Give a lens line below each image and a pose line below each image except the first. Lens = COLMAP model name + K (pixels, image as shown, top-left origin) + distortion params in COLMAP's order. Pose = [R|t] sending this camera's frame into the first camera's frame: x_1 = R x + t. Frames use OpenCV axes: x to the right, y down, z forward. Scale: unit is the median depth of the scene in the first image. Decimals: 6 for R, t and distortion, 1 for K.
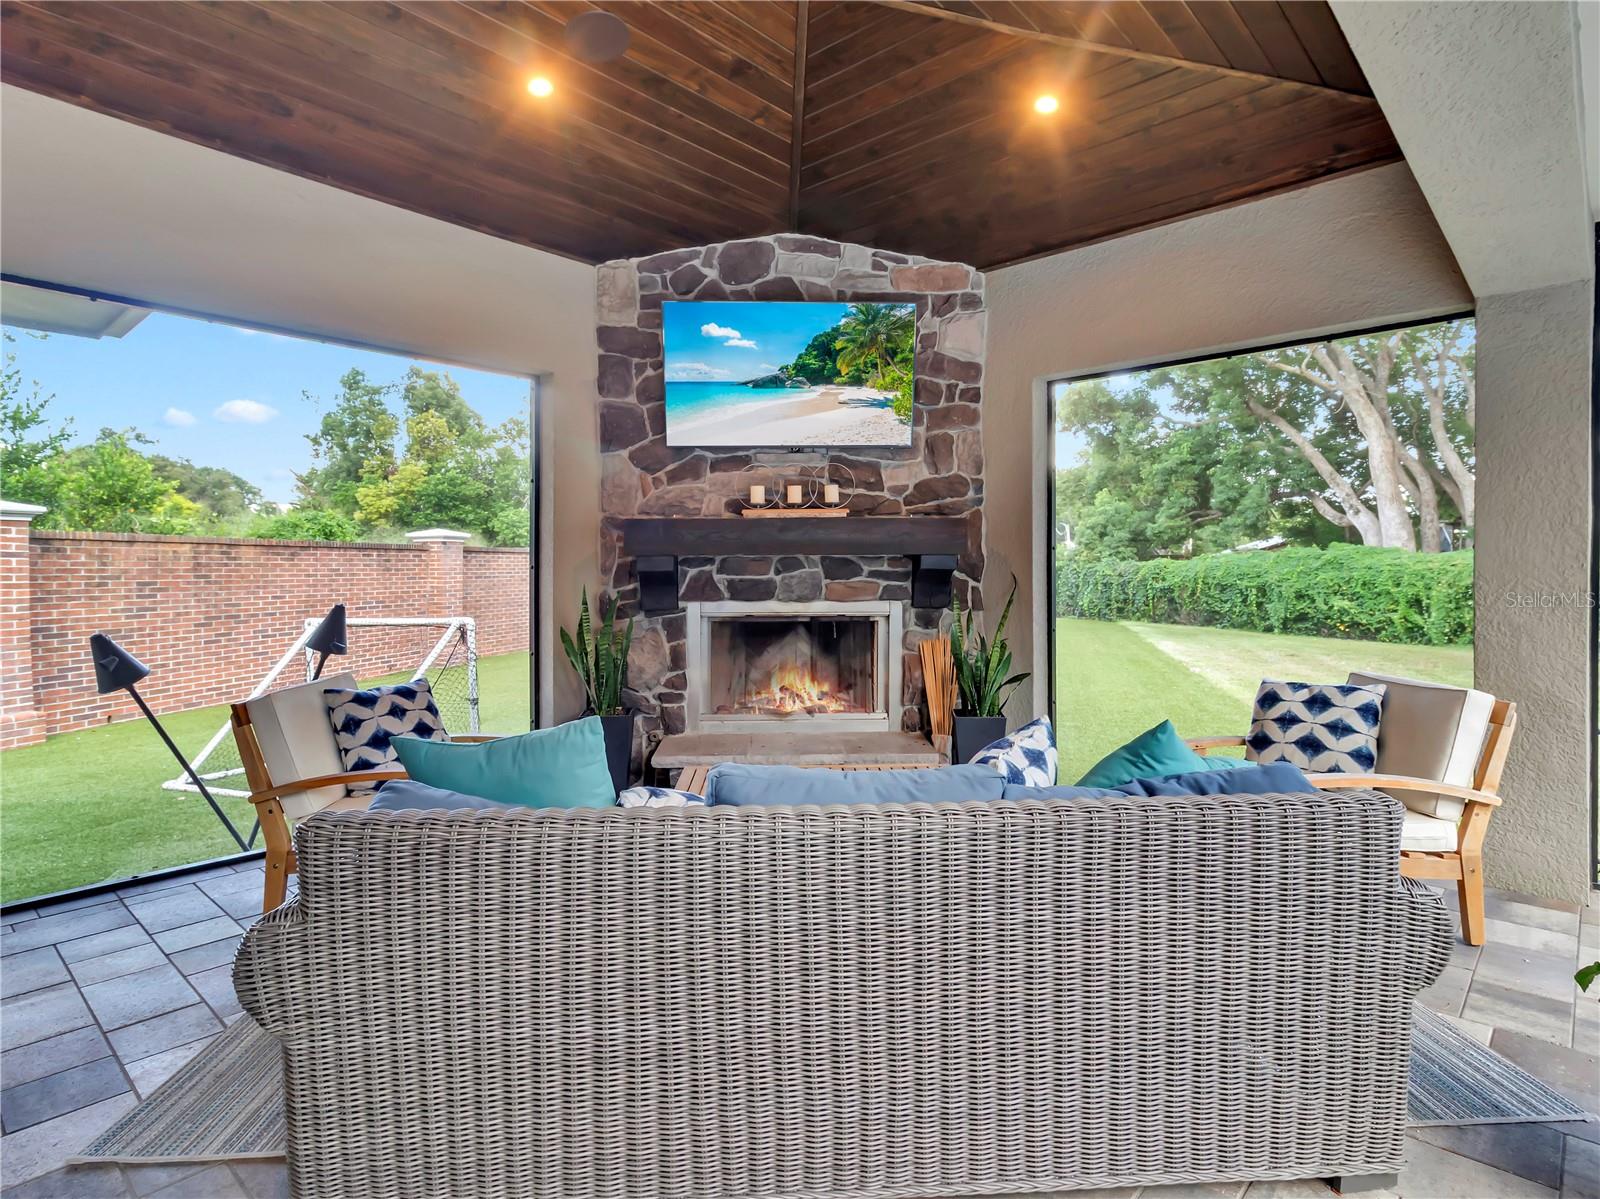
lens RADIAL K [[887.2, 0, 835.1], [0, 887.2, 572.6], [0, 0, 1]] dist [0.000012, 0.000076]
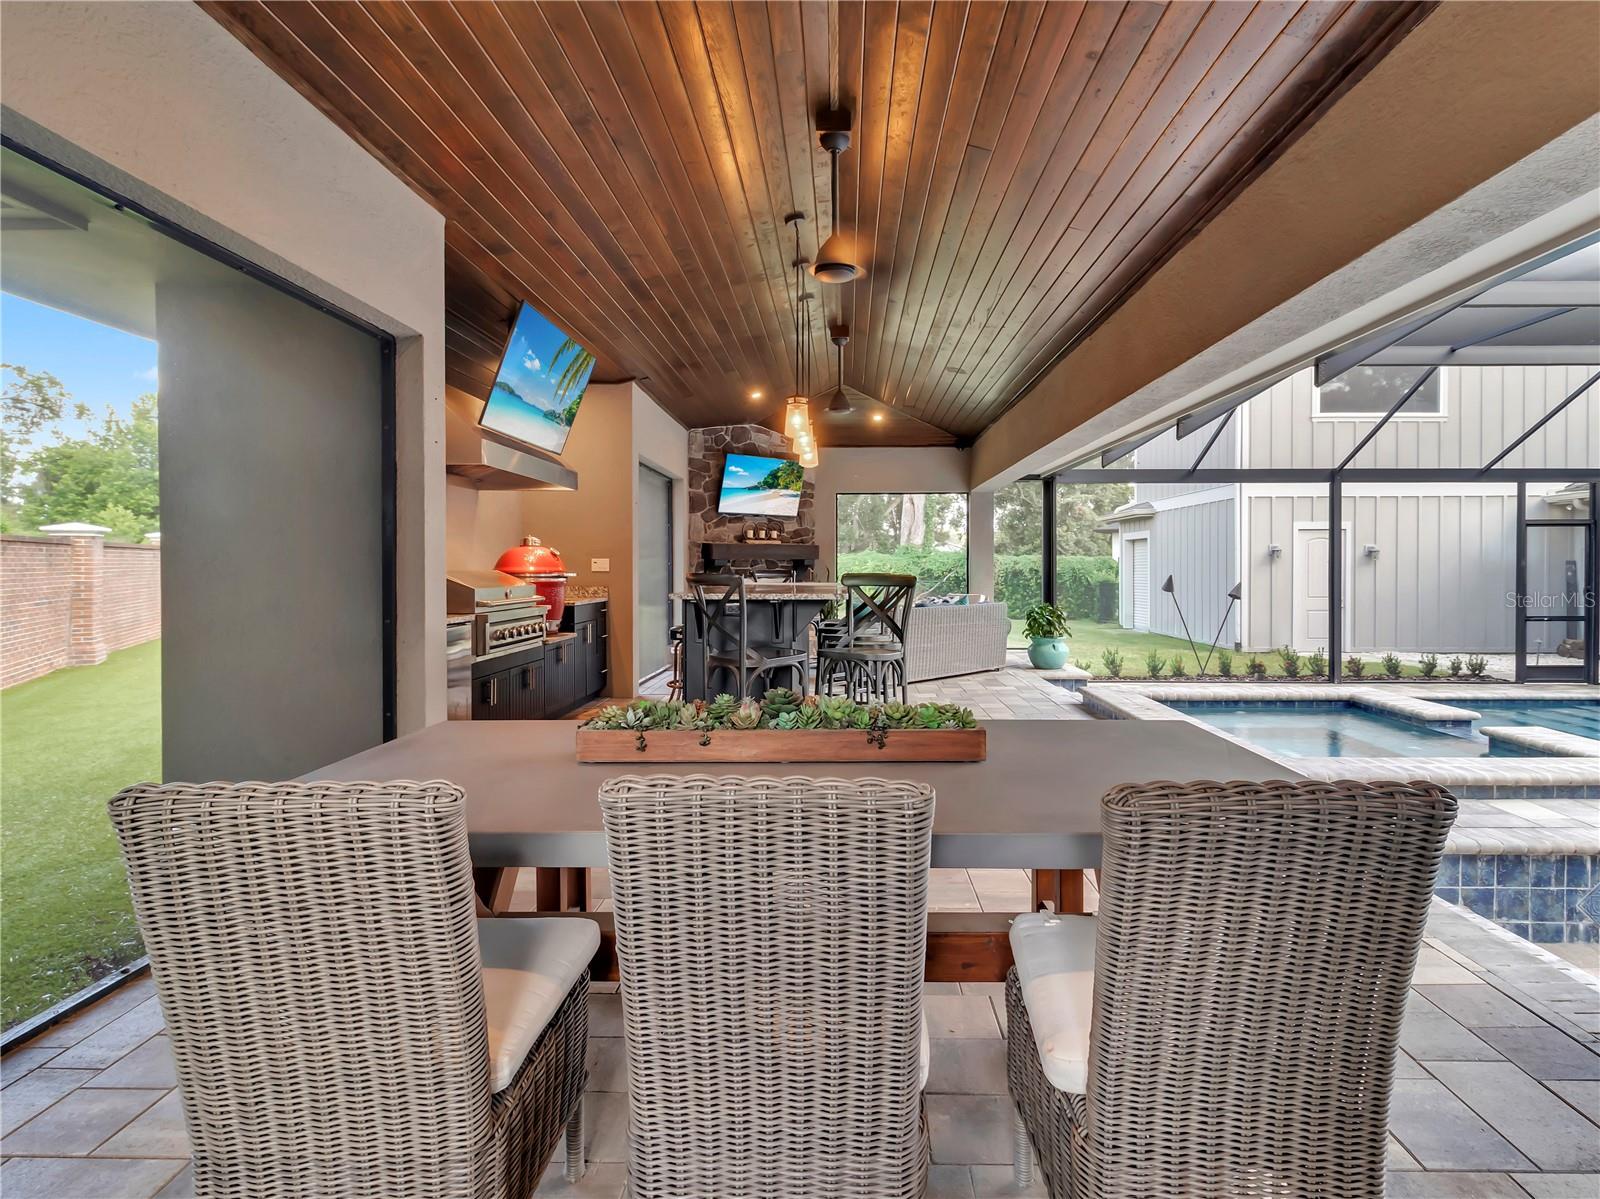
lens RADIAL K [[842.0, 0, 826.0], [0, 842.0, 595.3], [0, 0, 1]] dist [0.003493, 0.000527]
pose [[0.756910, -0.021343, 0.653170, -1.407453], [0.000329, 0.999479, 0.032278, 0.005005], [-0.653519, -0.024217, 0.756523, -0.861305]]
